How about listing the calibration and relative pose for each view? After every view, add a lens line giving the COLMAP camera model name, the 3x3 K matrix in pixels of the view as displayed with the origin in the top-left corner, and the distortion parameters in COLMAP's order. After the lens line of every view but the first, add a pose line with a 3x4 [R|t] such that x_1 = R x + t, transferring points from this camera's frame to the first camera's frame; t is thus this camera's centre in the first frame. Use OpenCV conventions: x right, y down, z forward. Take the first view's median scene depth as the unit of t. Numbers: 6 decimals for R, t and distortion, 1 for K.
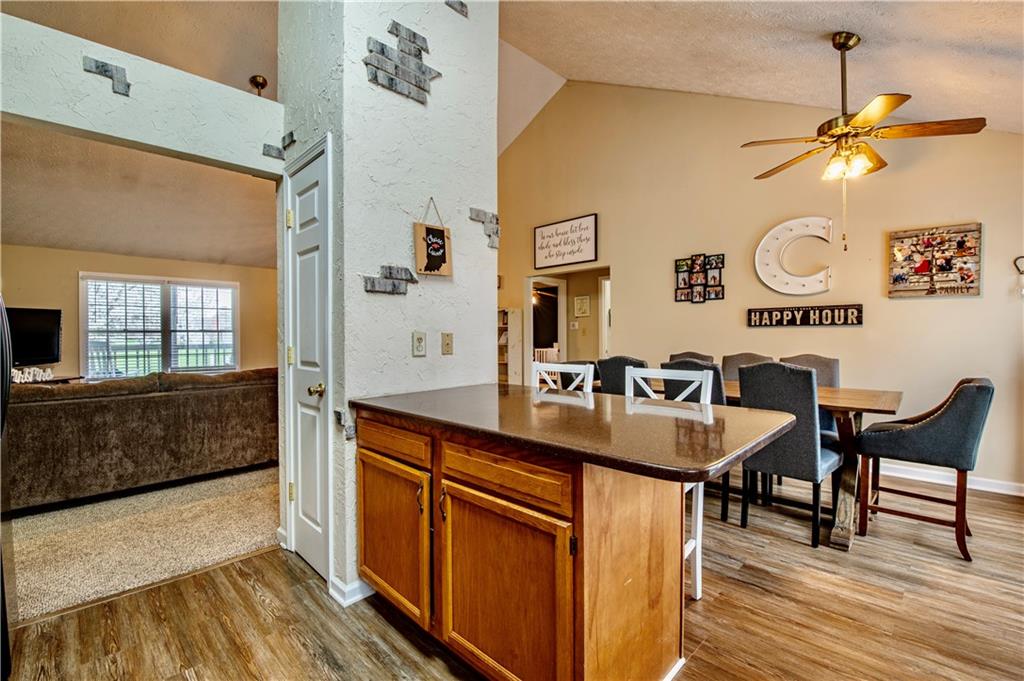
lens RADIAL K [[444.2, 0, 503.7], [0, 444.2, 341.5], [0, 0, 1]] dist [-0.005072, -0.008060]
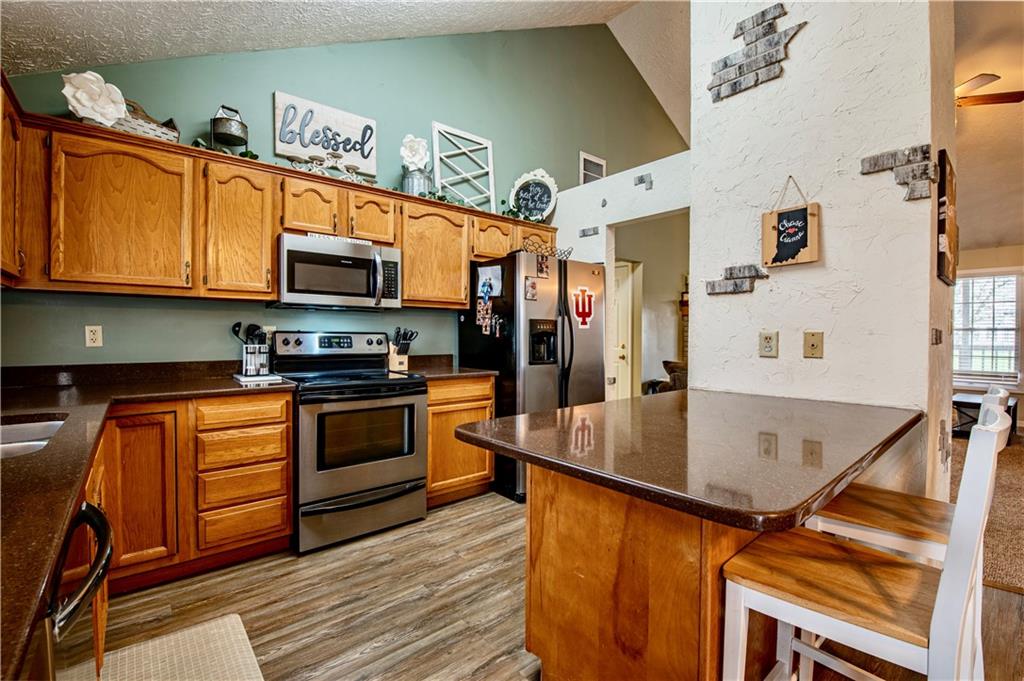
lens RADIAL K [[444.2, 0, 507.3], [0, 444.2, 338.7], [0, 0, 1]] dist [-0.005072, -0.008060]
pose [[-0.078908, 0.013612, -0.996789, 0.420479], [-0.017319, 0.999737, 0.015024, -0.005154], [0.996731, 0.018449, -0.078652, 0.293975]]
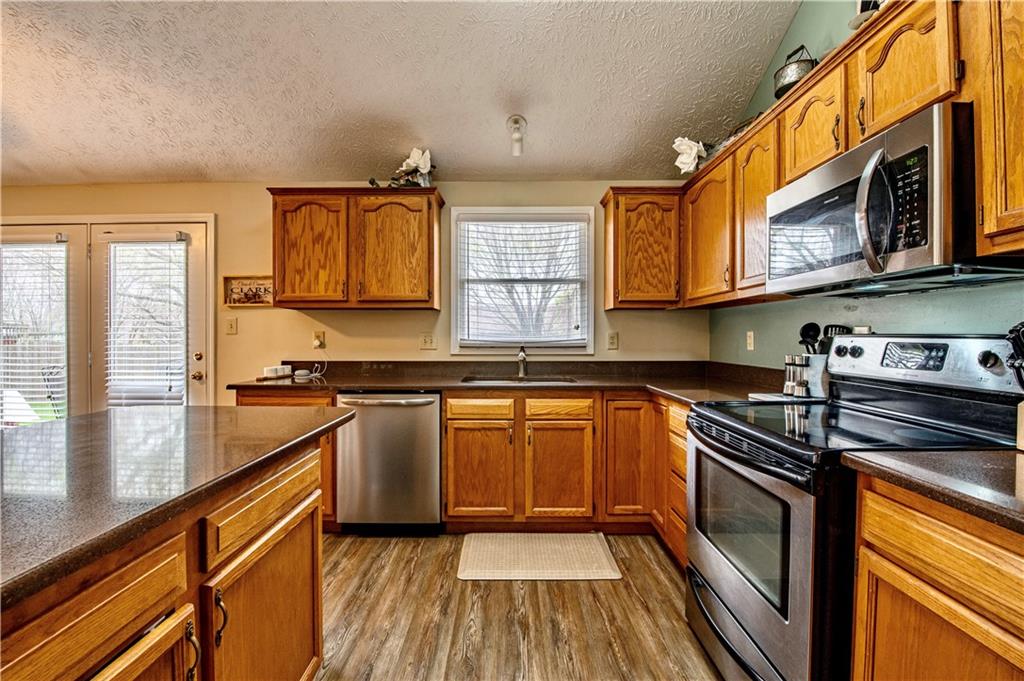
lens RADIAL K [[444.2, 0, 504.9], [0, 444.2, 338.8], [0, 0, 1]] dist [-0.005072, -0.008060]
pose [[-0.705394, 0.001000, 0.708814, -0.310872], [0.010791, 0.999898, 0.009328, -0.003389], [-0.708733, 0.014229, -0.705333, 0.428219]]
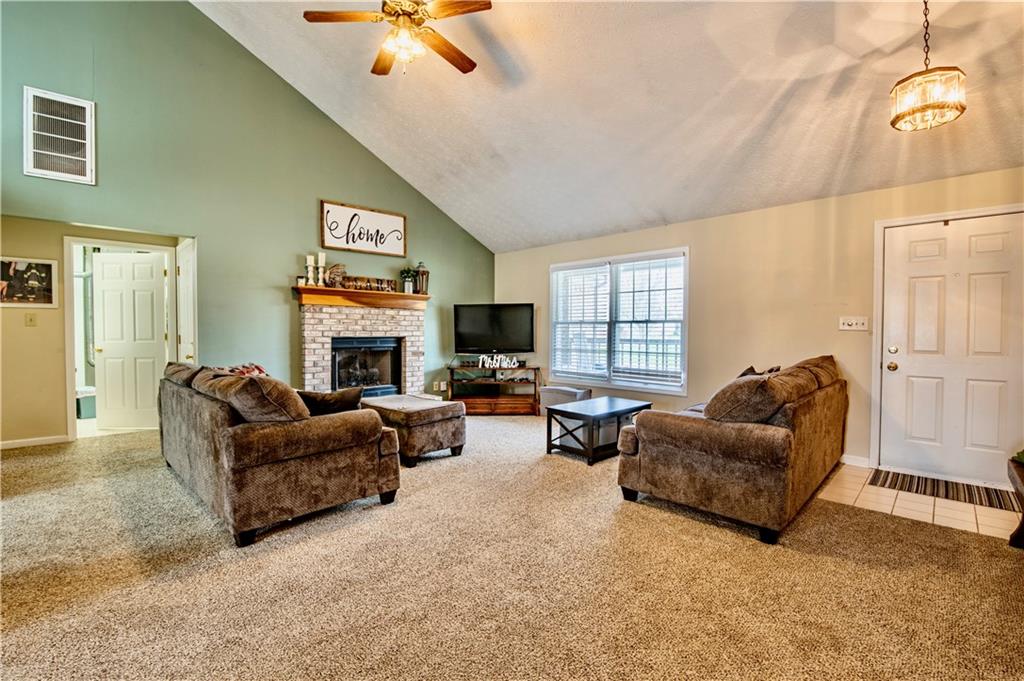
lens RADIAL K [[444.2, 0, 504.0], [0, 444.2, 338.8], [0, 0, 1]] dist [-0.005072, -0.008060]
pose [[0.004060, 0.024100, -0.999701, 0.111987], [-0.015535, 0.999590, 0.024034, -0.016025], [0.999871, 0.015433, 0.004433, 1.343282]]
